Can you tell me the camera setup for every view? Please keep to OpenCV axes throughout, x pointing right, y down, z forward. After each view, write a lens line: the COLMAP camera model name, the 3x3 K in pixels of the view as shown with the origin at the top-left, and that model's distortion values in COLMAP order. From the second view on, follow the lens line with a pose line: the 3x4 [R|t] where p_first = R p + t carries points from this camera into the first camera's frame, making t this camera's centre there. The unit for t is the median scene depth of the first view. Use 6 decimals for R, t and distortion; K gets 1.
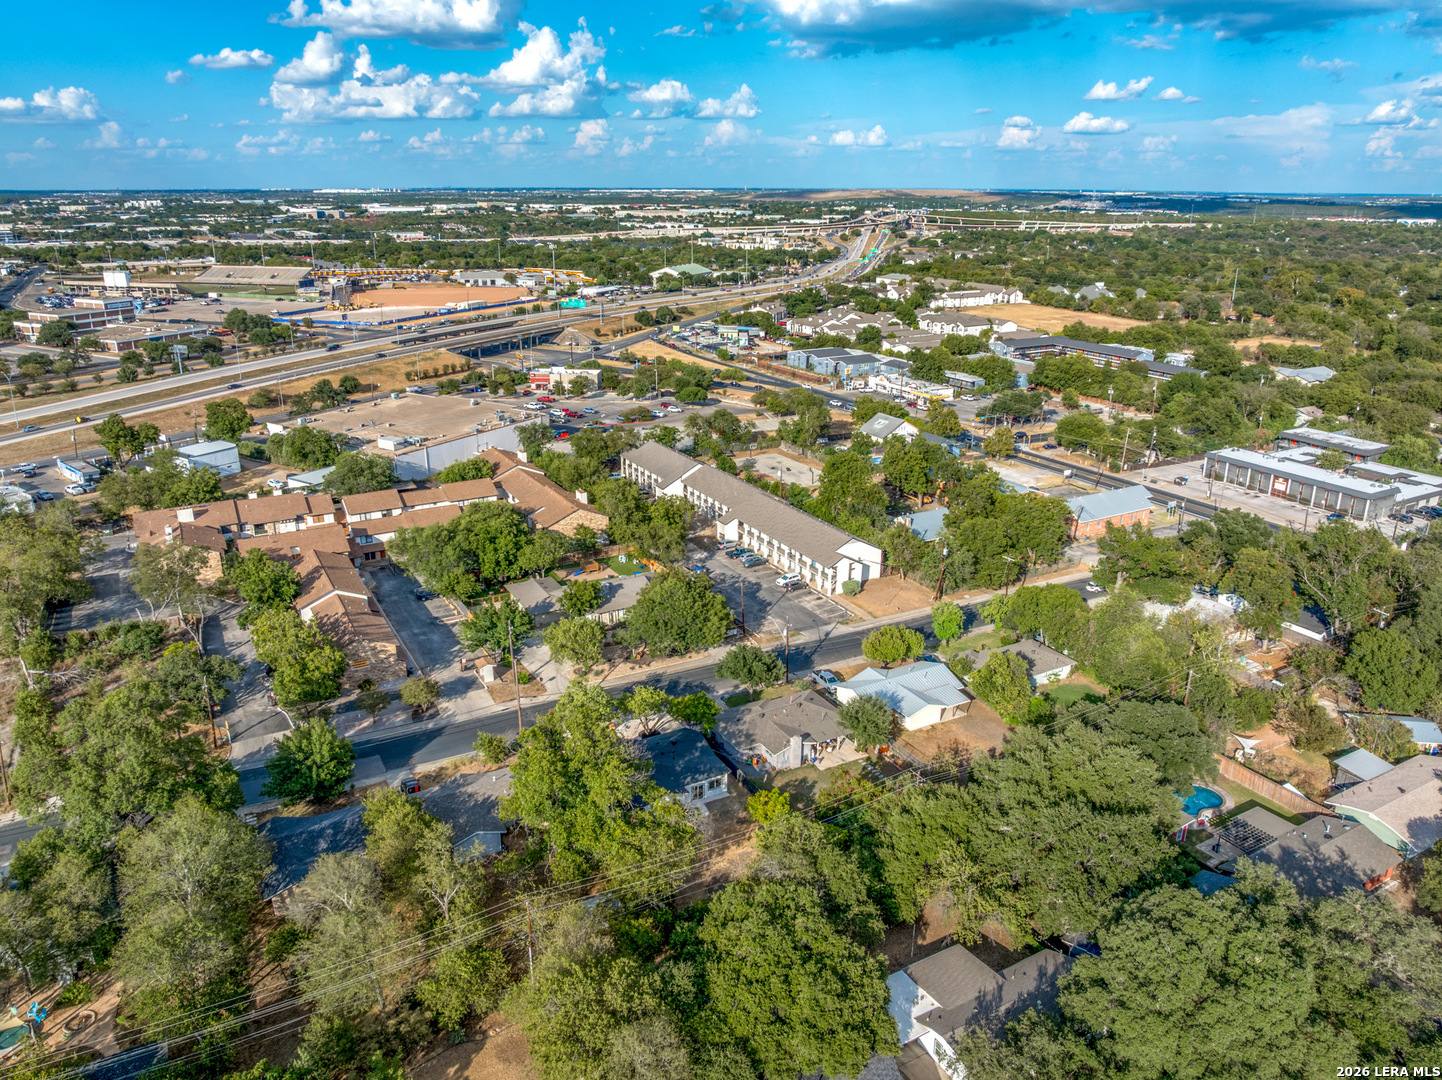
lens RADIAL K [[1014.2, 0, 721.0], [0, 1014.2, 540.0], [0, 0, 1]] dist [-0.036744, -0.004348]
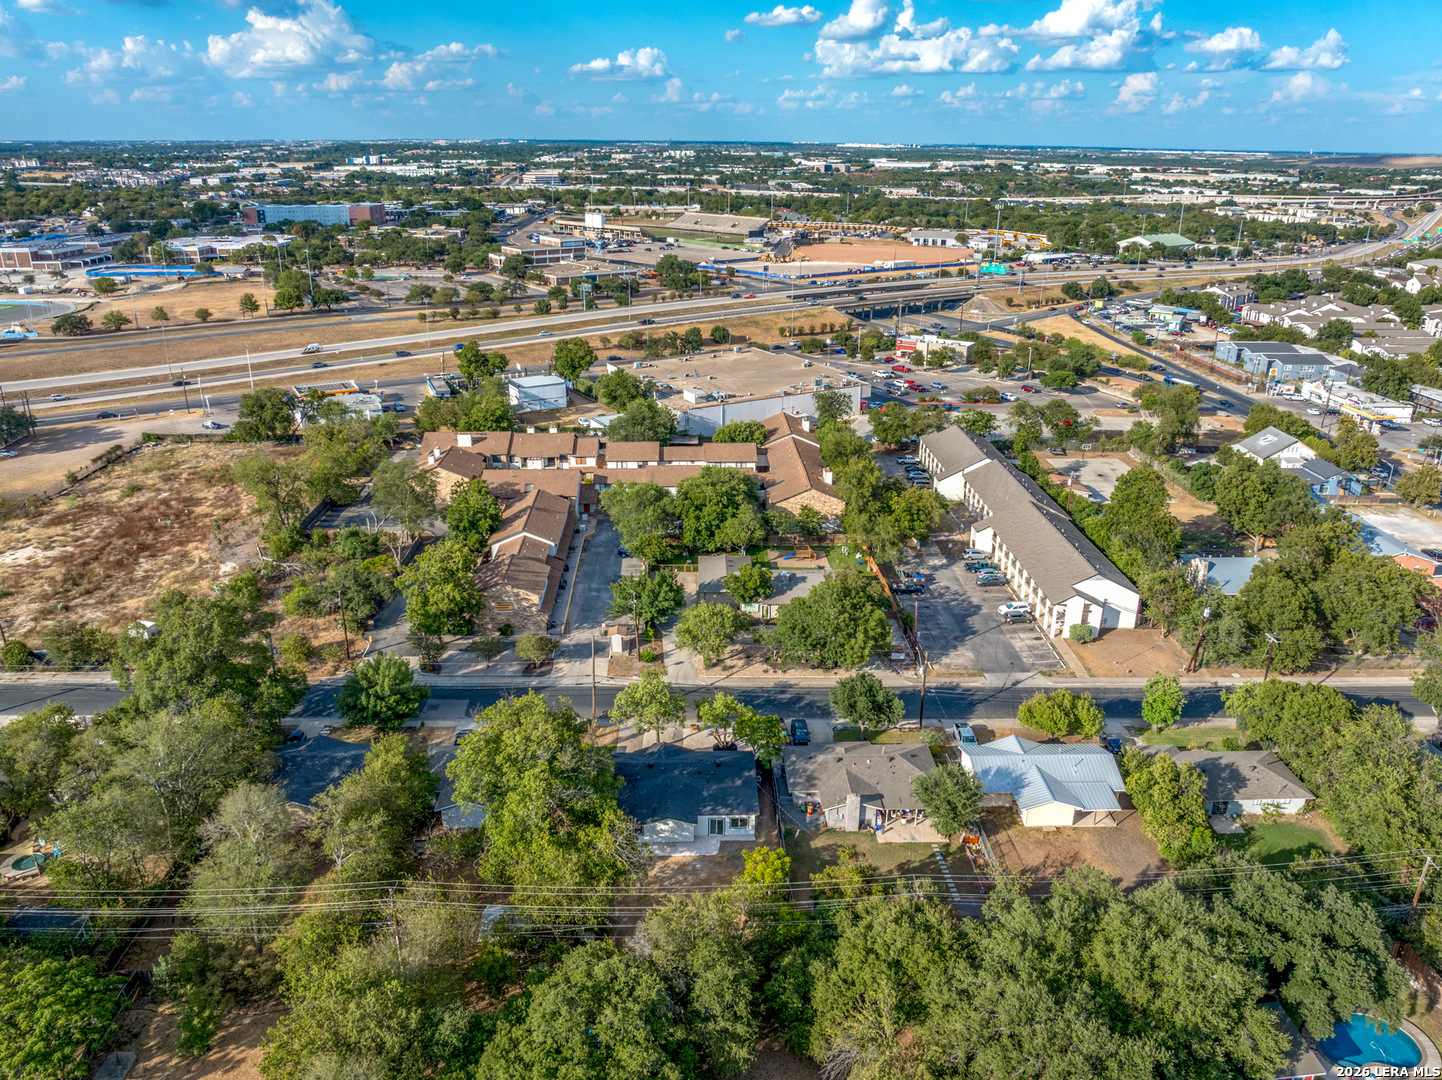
lens RADIAL K [[1038.1, 0, 721.0], [0, 1038.1, 540.0], [0, 0, 1]] dist [-0.042885, 0.006714]
pose [[0.888073, 0.168013, -0.427900, 0.085708], [-0.155066, 0.985749, 0.065224, -0.014498], [0.432761, 0.008429, 0.901470, 0.050688]]
